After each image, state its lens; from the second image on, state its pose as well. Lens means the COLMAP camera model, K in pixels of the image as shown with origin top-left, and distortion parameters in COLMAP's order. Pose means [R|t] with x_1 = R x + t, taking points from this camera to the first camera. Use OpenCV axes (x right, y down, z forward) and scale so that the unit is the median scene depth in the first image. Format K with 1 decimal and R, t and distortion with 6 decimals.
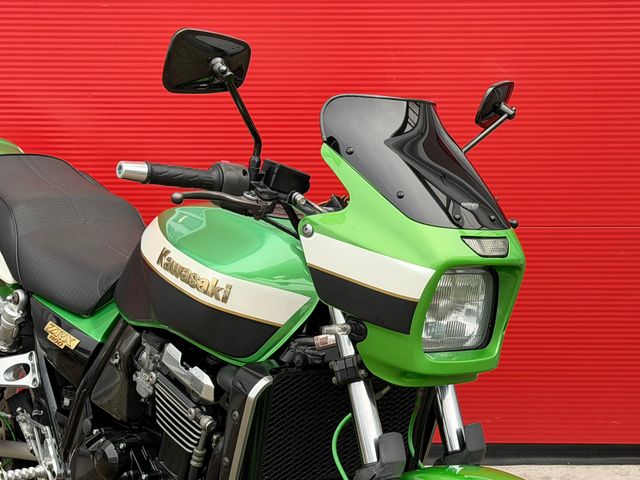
lens RADIAL K [[1442.0, 0, 325.7], [0, 1442.0, 251.7], [0, 0, 1]] dist [0.090356, 0.582013]
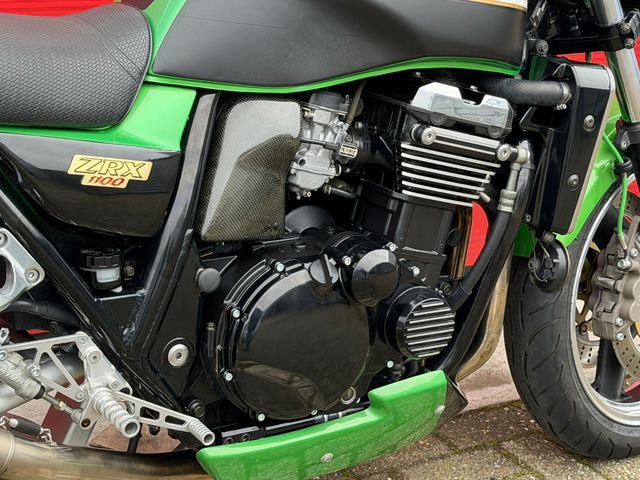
lens RADIAL K [[1455.2, 0, 320.0], [0, 1455.2, 240.0], [0, 0, 1]] dist [0.063169, 0.538011]
pose [[0.134402, -0.351213, 0.926599, -0.798813], [0.117688, 0.934122, 0.336994, -0.113616], [-0.983913, 0.063757, 0.166882, 0.904562]]
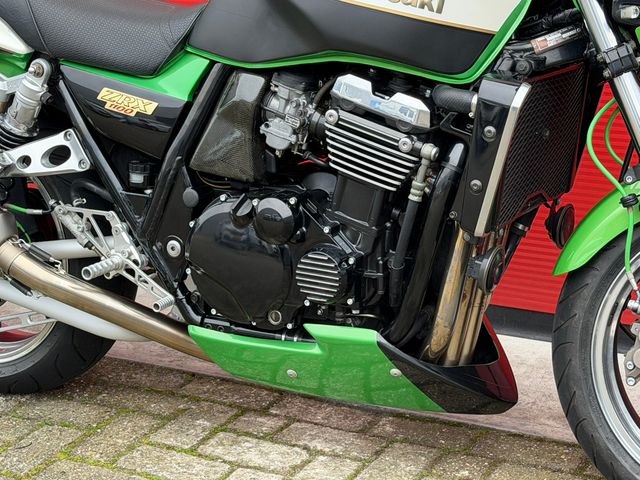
lens RADIAL K [[1442.0, 0, 325.7], [0, 1442.0, 251.7], [0, 0, 1]] dist [0.090356, 0.582013]
pose [[0.911438, -0.160389, 0.378889, -0.455851], [0.115358, 0.983570, 0.138860, 0.044039], [-0.394936, -0.082854, 0.914965, 0.180768]]
